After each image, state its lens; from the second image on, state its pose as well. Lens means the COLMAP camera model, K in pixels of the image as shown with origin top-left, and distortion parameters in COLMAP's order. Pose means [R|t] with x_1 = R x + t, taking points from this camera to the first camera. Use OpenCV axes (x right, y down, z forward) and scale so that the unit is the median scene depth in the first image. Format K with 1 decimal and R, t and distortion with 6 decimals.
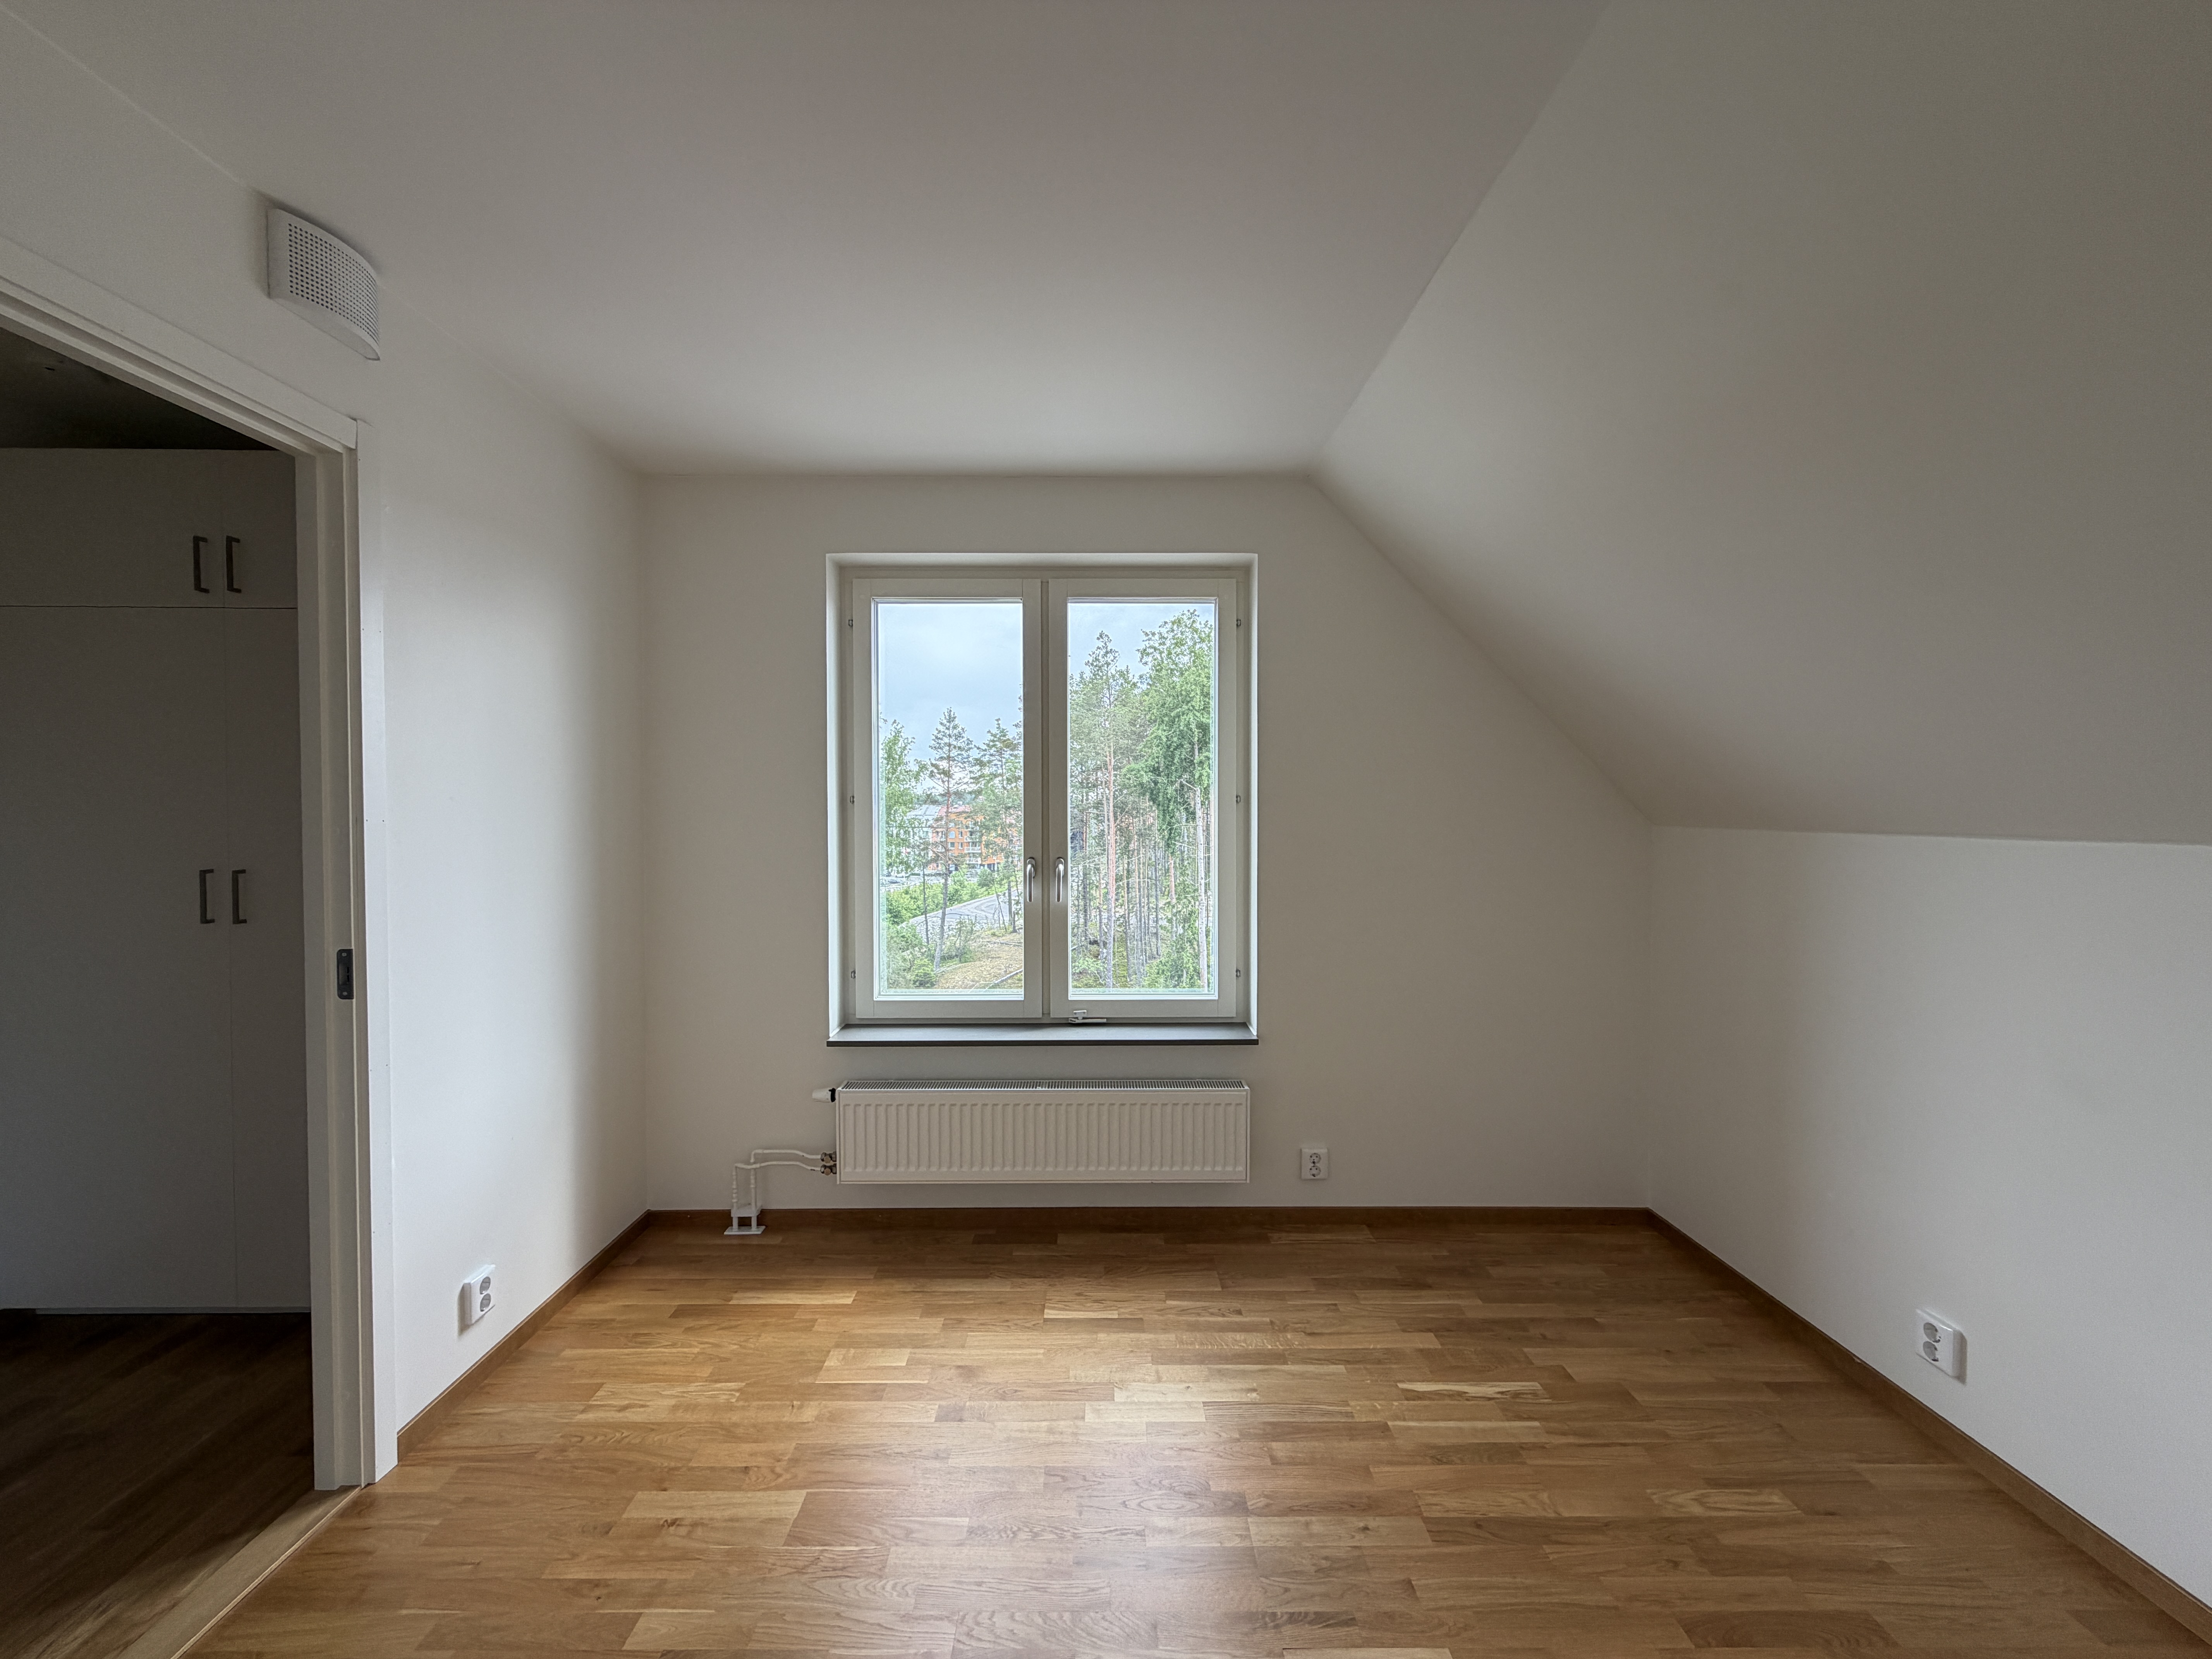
lens RADIAL K [[877.8, 0, 1104.5], [0, 877.8, 838.7], [0, 0, 1]] dist [0.000359, 0.000080]
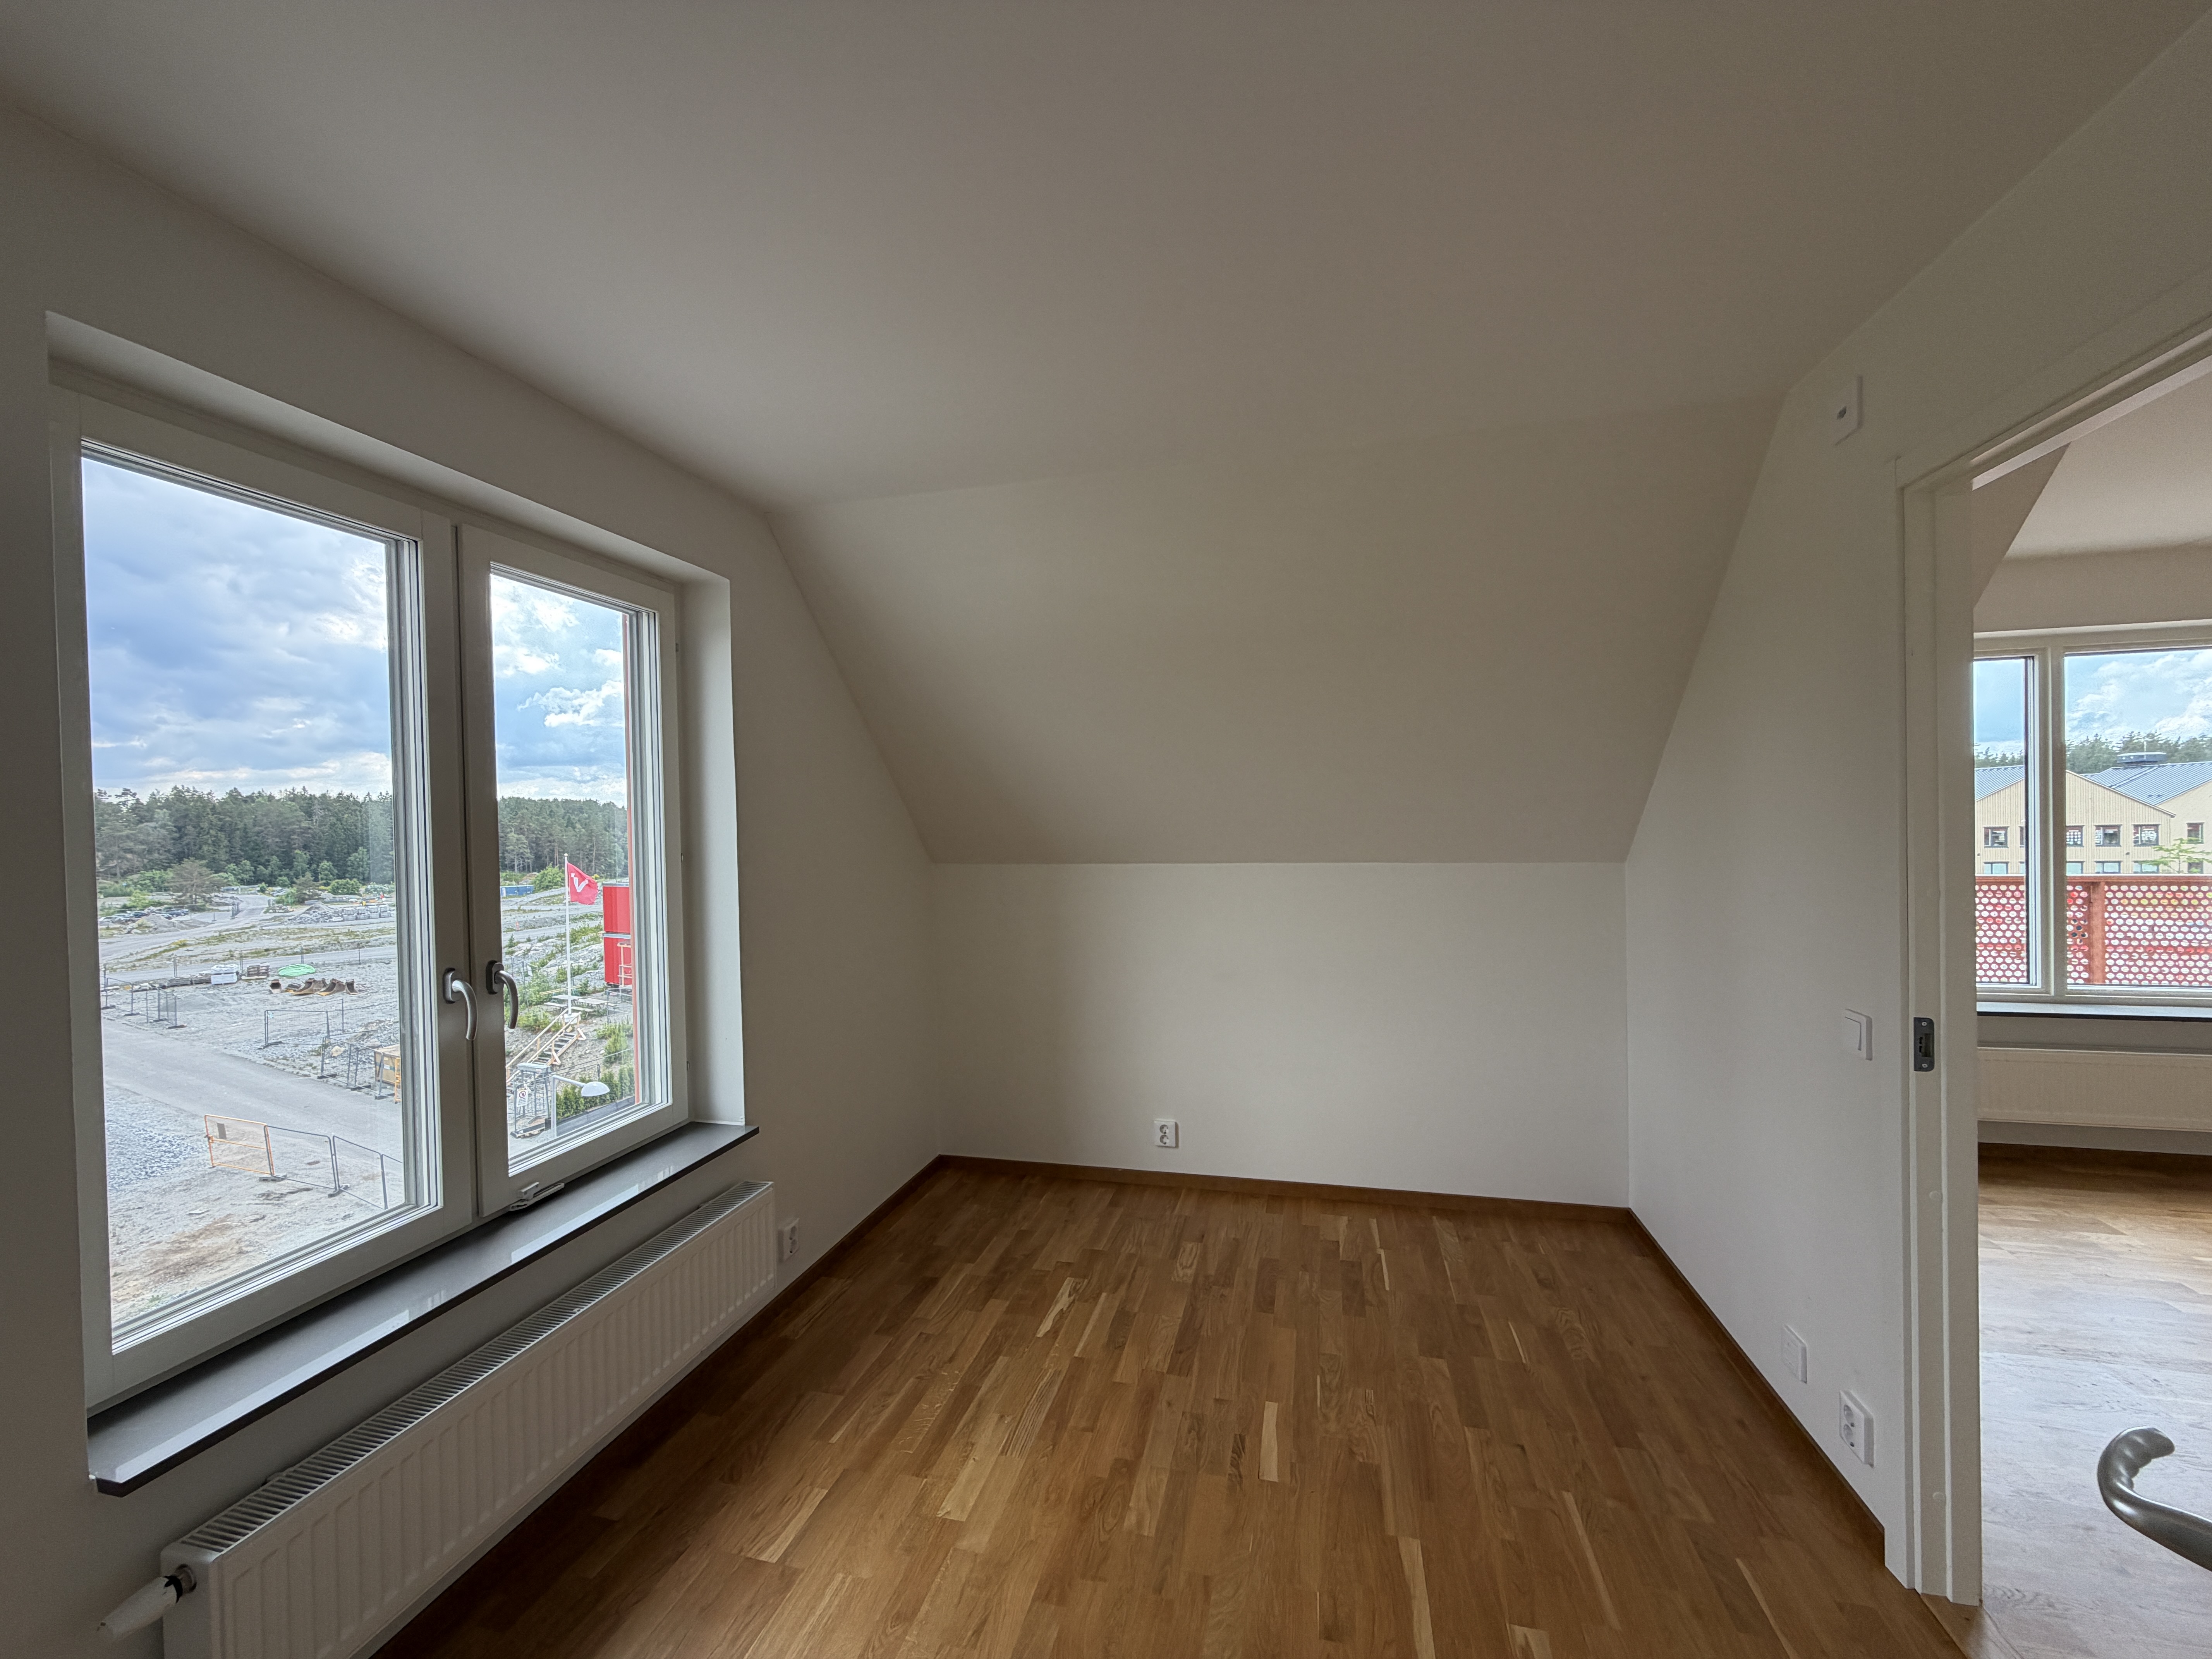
lens RADIAL K [[881.2, 0, 1100.2], [0, 881.2, 831.8], [0, 0, 1]] dist [0.001742, -0.000040]
pose [[0.251634, -0.020111, 0.967614, -0.687050], [0.050405, 0.998700, 0.007648, -0.068211], [-0.966509, 0.046848, 0.252320, 0.489028]]
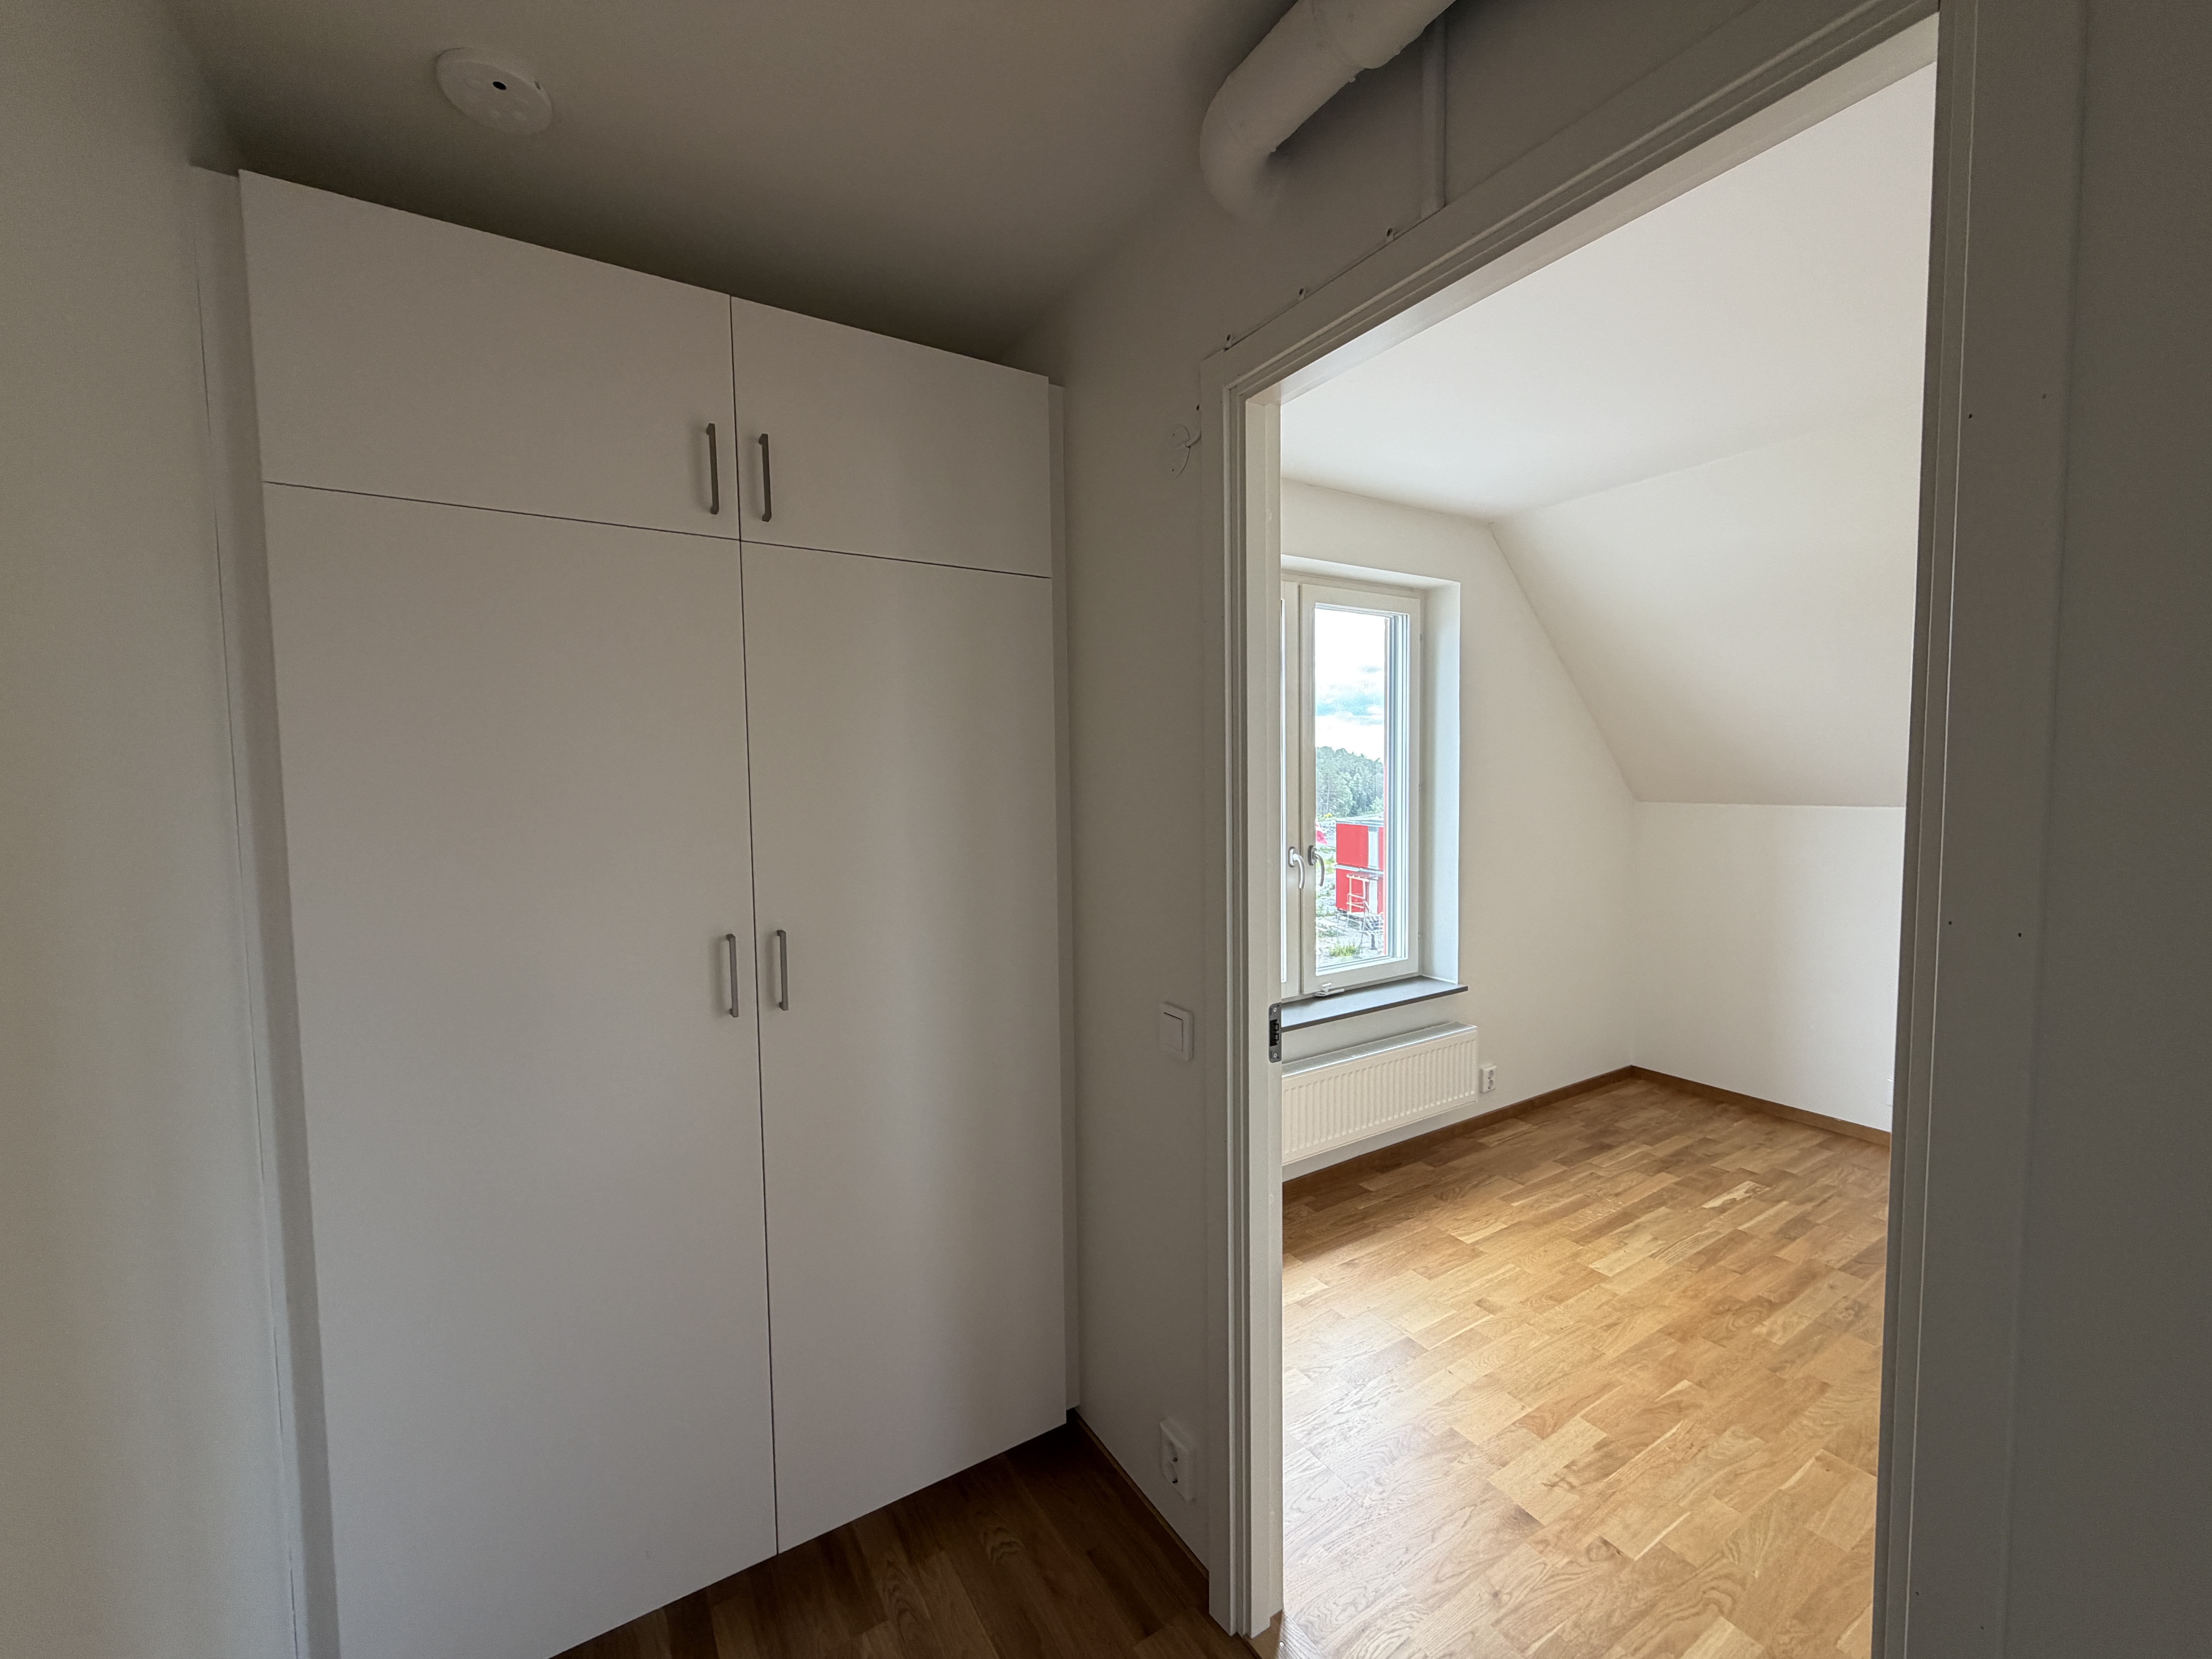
lens RADIAL K [[881.2, 0, 1100.2], [0, 881.2, 831.8], [0, 0, 1]] dist [0.001742, -0.000040]
pose [[0.856616, -0.047415, 0.513771, -1.011566], [0.033481, 0.998778, 0.036351, -0.052749], [-0.514867, -0.013937, 0.857157, 0.249916]]
